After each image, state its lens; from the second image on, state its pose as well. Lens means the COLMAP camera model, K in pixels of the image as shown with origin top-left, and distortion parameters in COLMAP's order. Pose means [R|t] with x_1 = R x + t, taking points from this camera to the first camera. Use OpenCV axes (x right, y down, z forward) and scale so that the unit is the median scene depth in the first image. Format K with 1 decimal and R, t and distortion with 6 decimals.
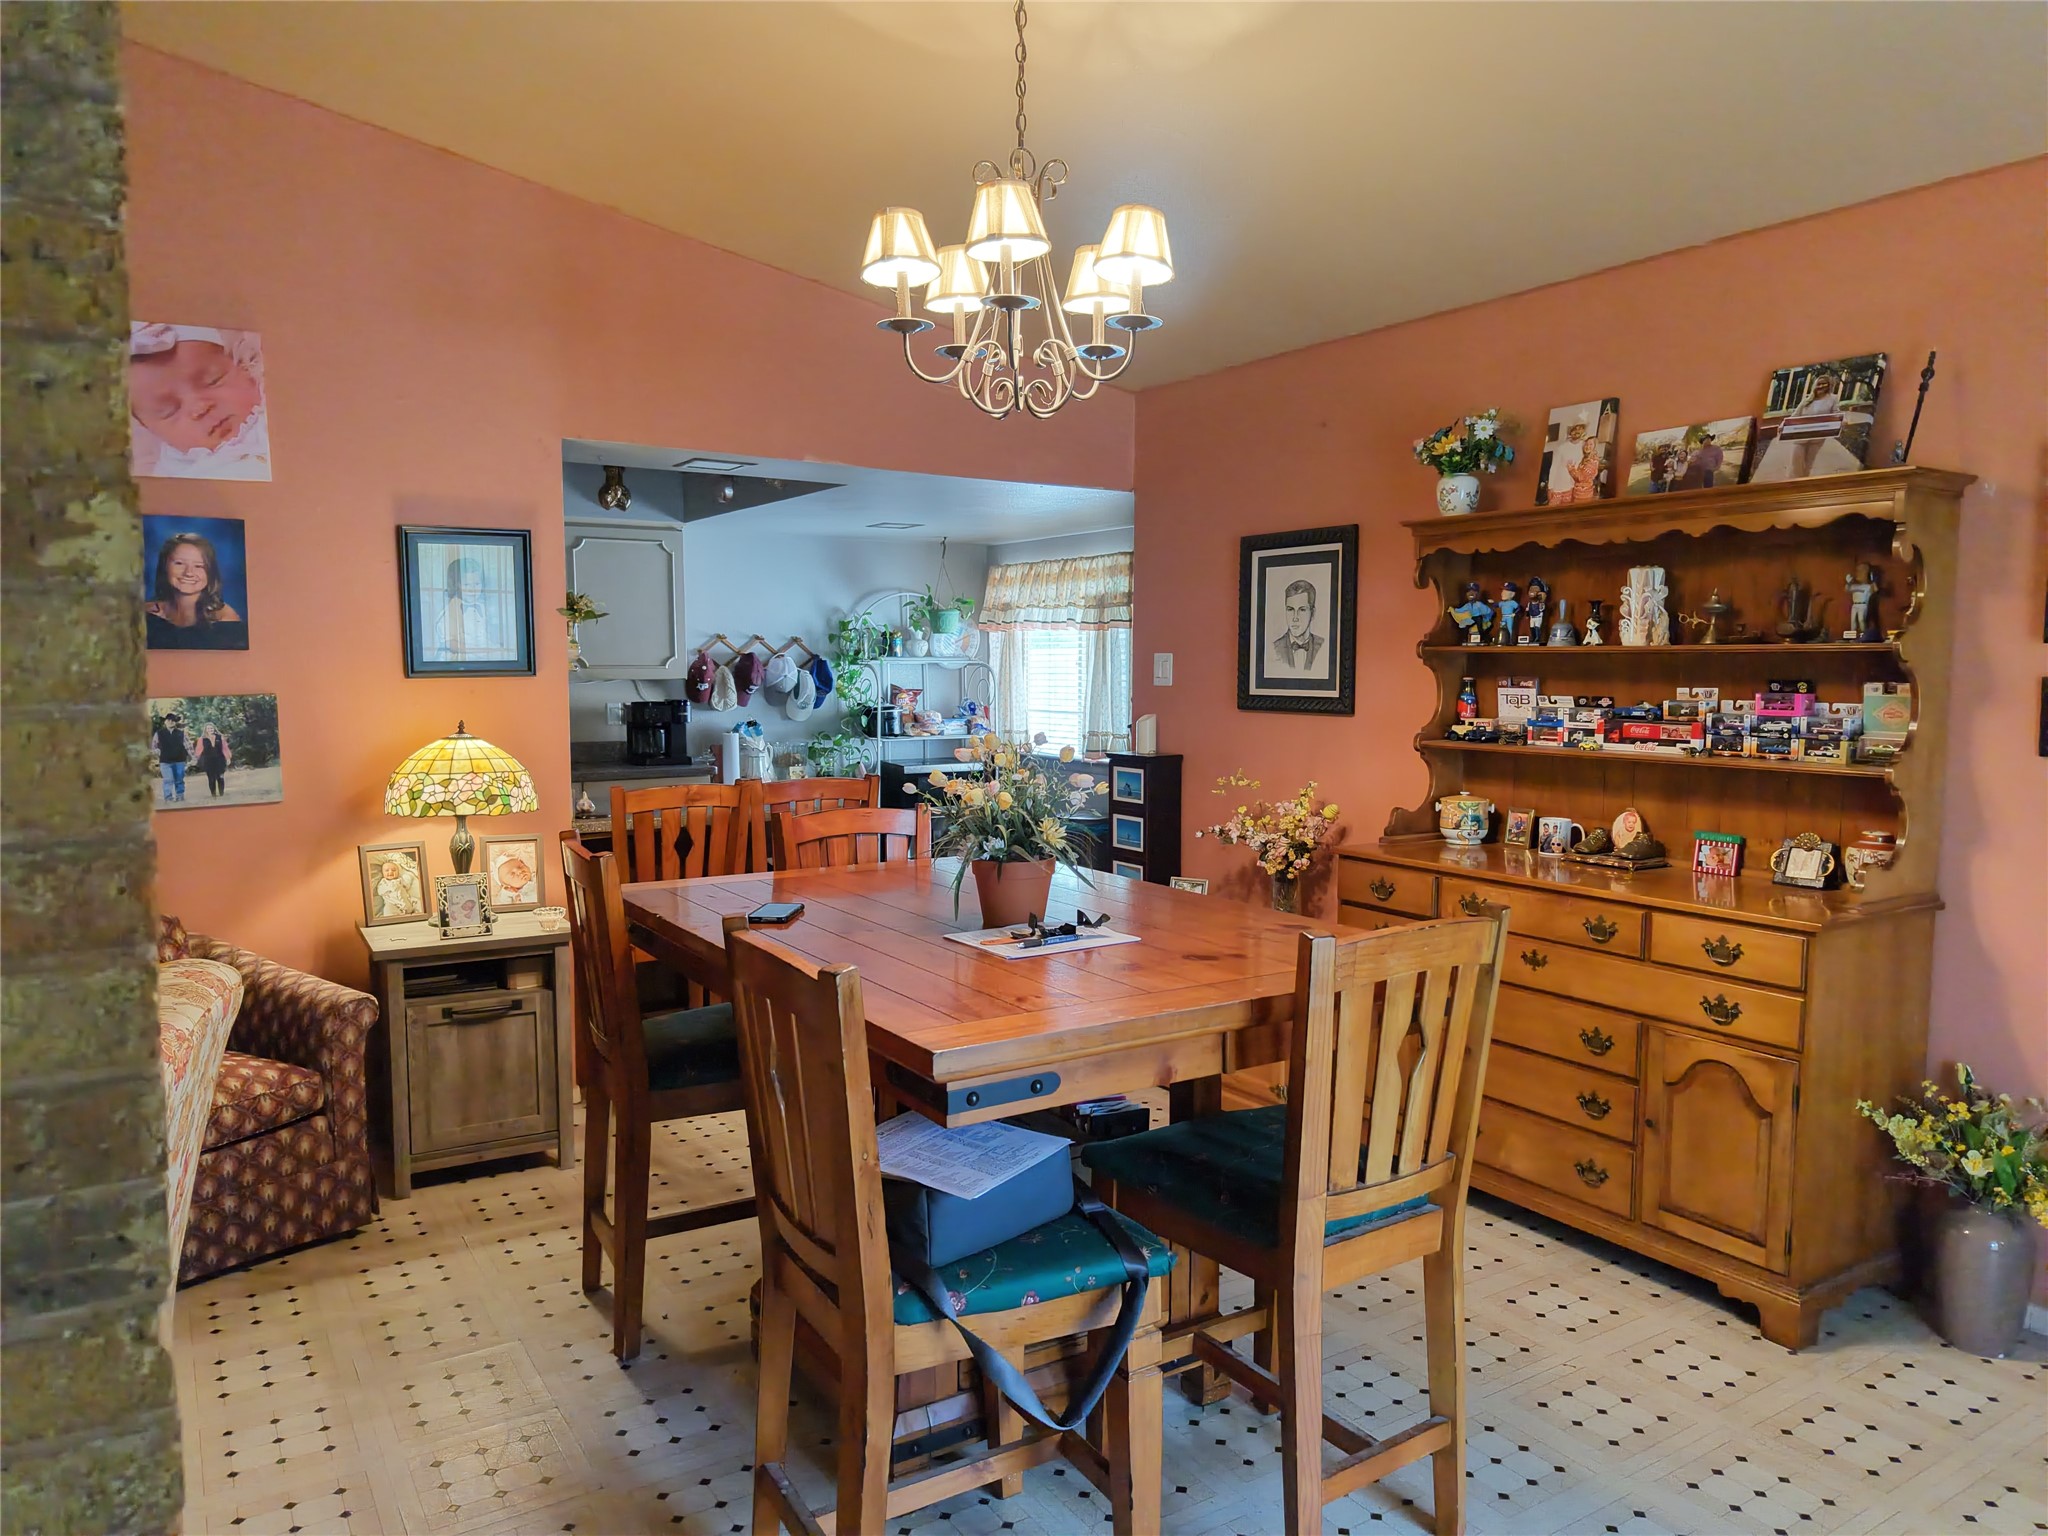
lens RADIAL K [[1306.7, 0, 1012.7], [0, 1306.7, 765.5], [0, 0, 1]] dist [-0.043354, -0.002830]
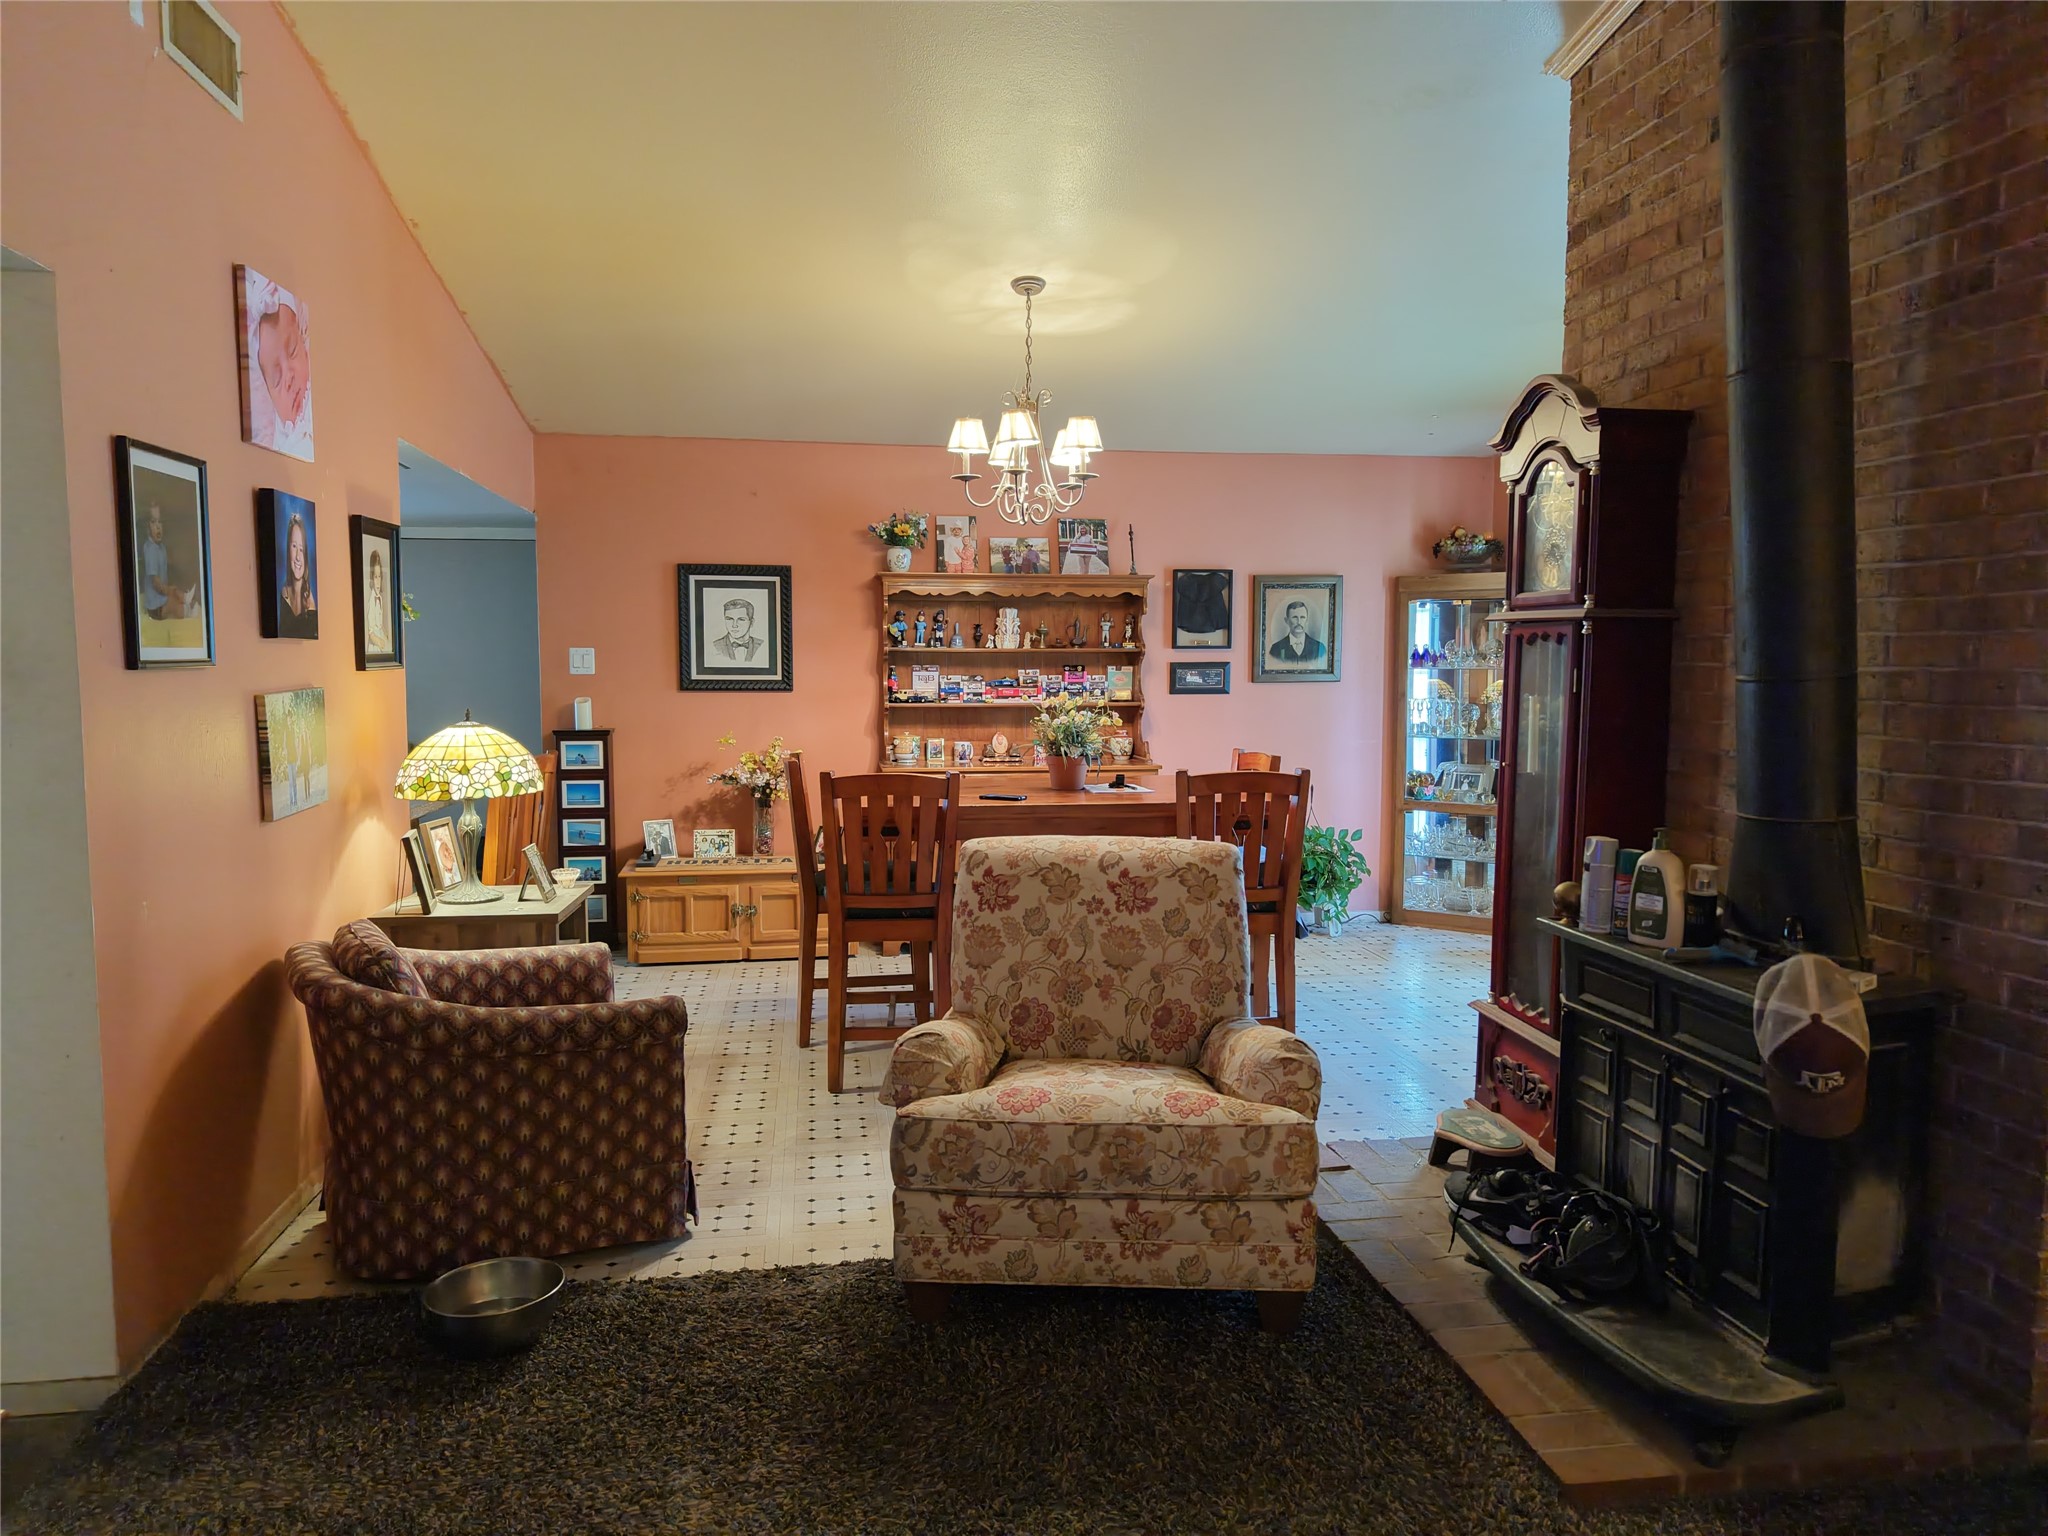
lens RADIAL K [[1371.7, 0, 1036.9], [0, 1371.7, 775.4], [0, 0, 1]] dist [0.013999, -0.018358]
pose [[0.397239, -0.077901, 0.914403, -1.324864], [0.069144, 0.996099, 0.054823, -0.010567], [-0.915107, 0.041448, 0.401076, 0.121324]]
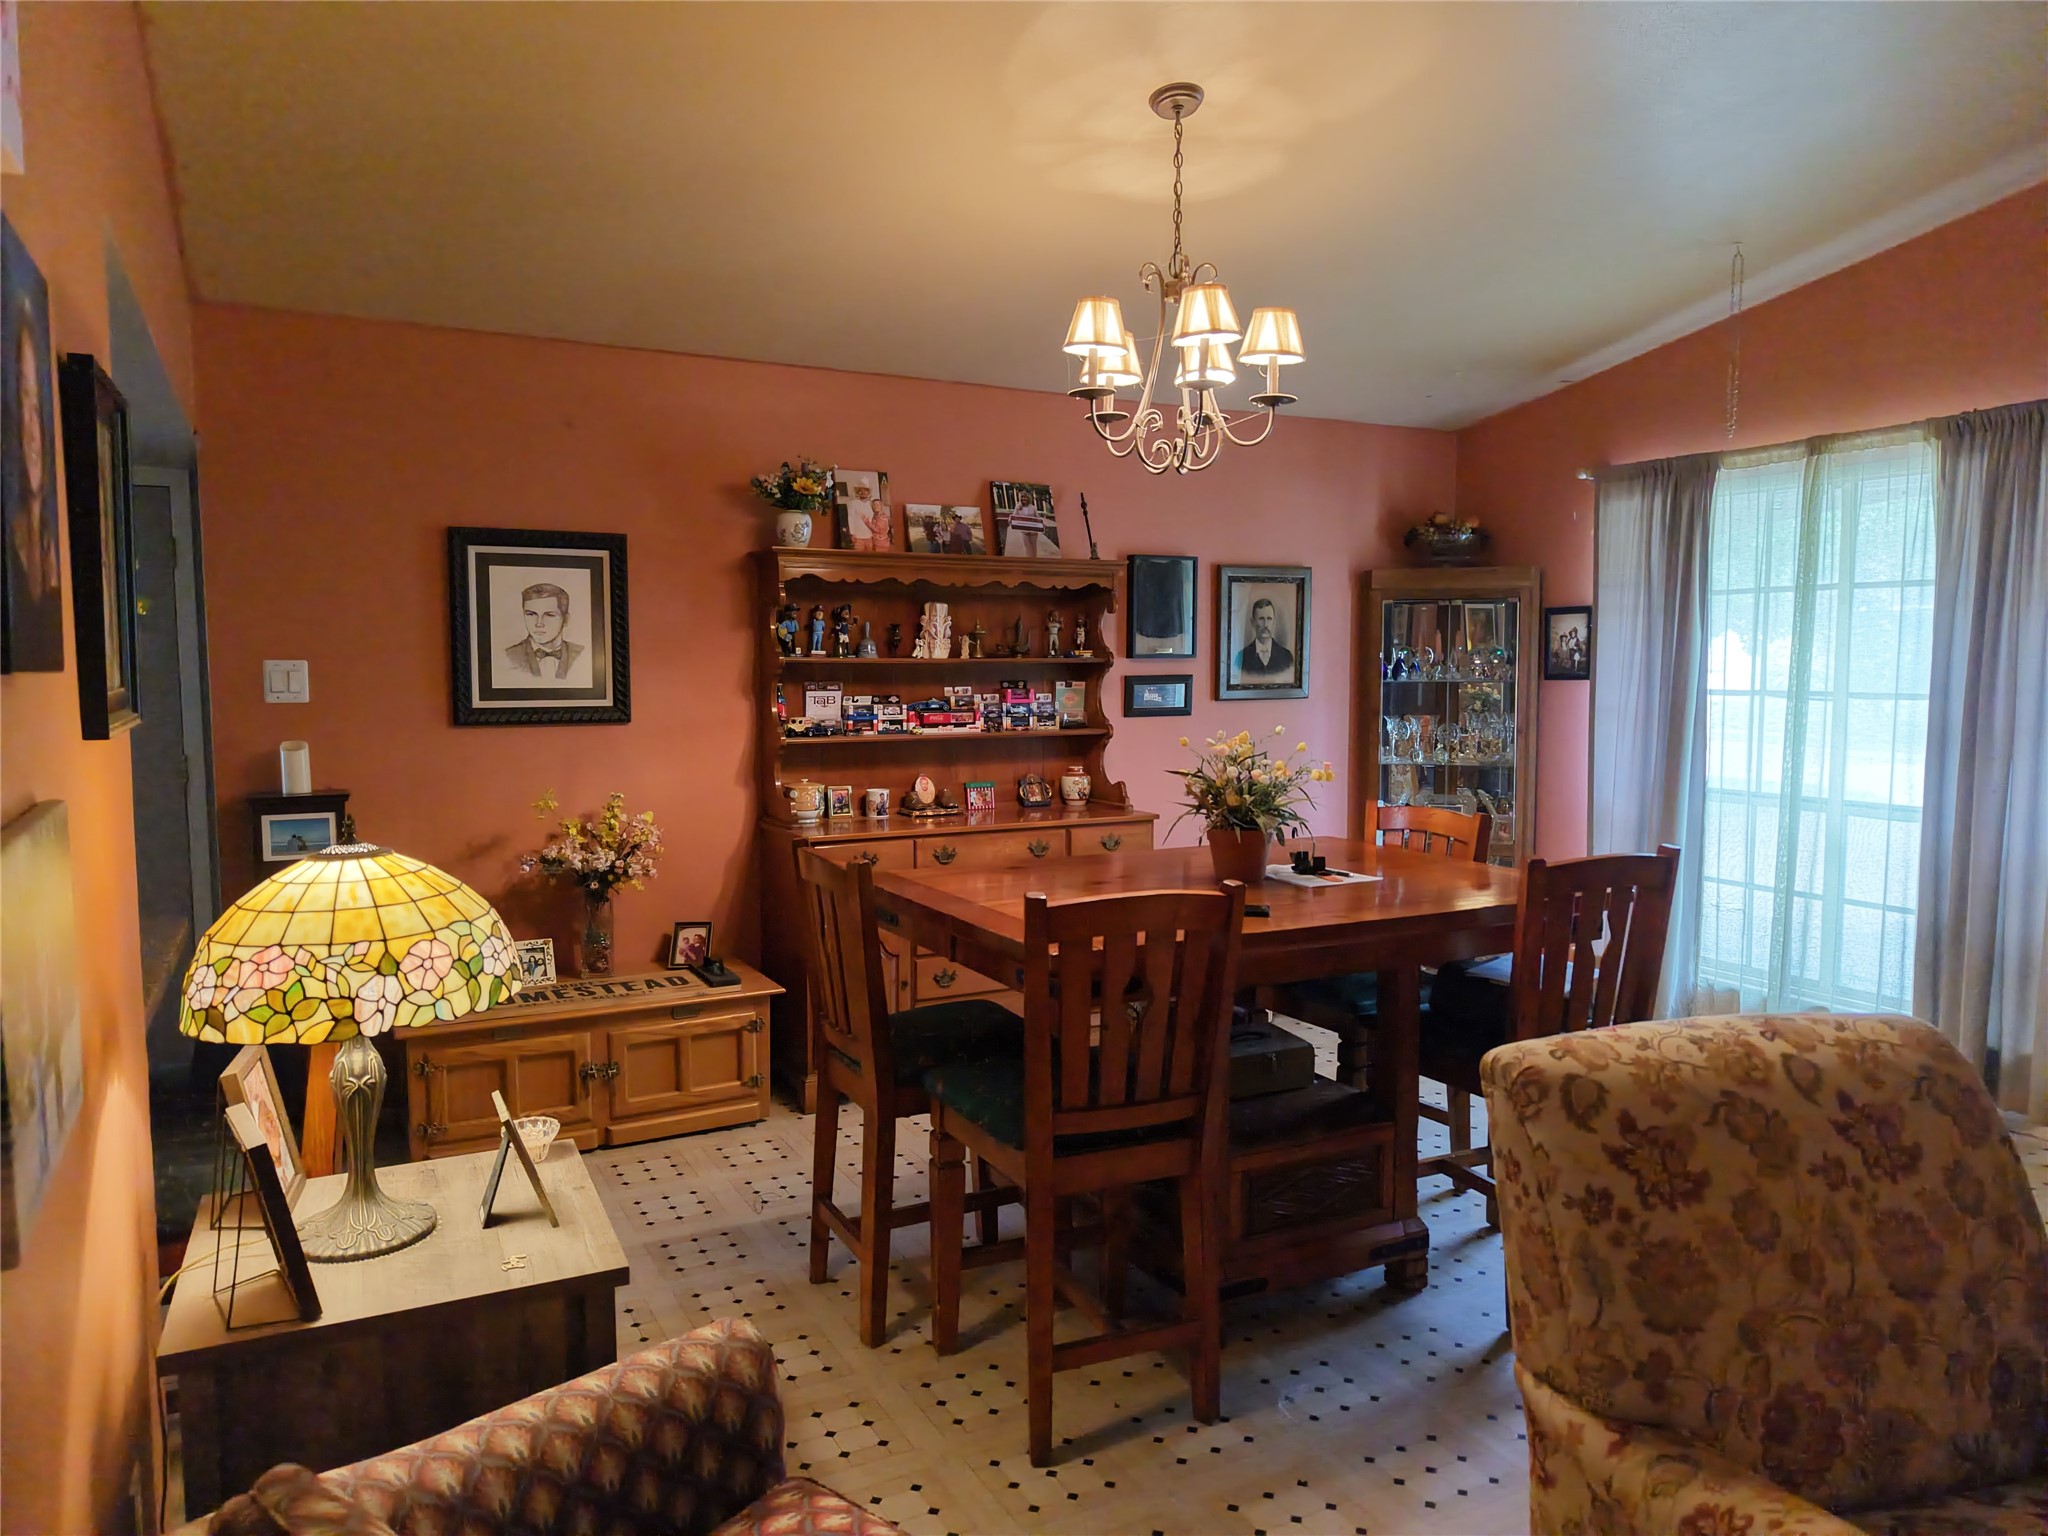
lens RADIAL K [[1371.7, 0, 1019.5], [0, 1371.7, 768.3], [0, 0, 1]] dist [0.013999, -0.018358]
pose [[0.081250, -0.082172, 0.993301, -0.939693], [0.075267, 0.994256, 0.076094, -0.074728], [-0.993848, 0.068581, 0.086968, 0.733696]]
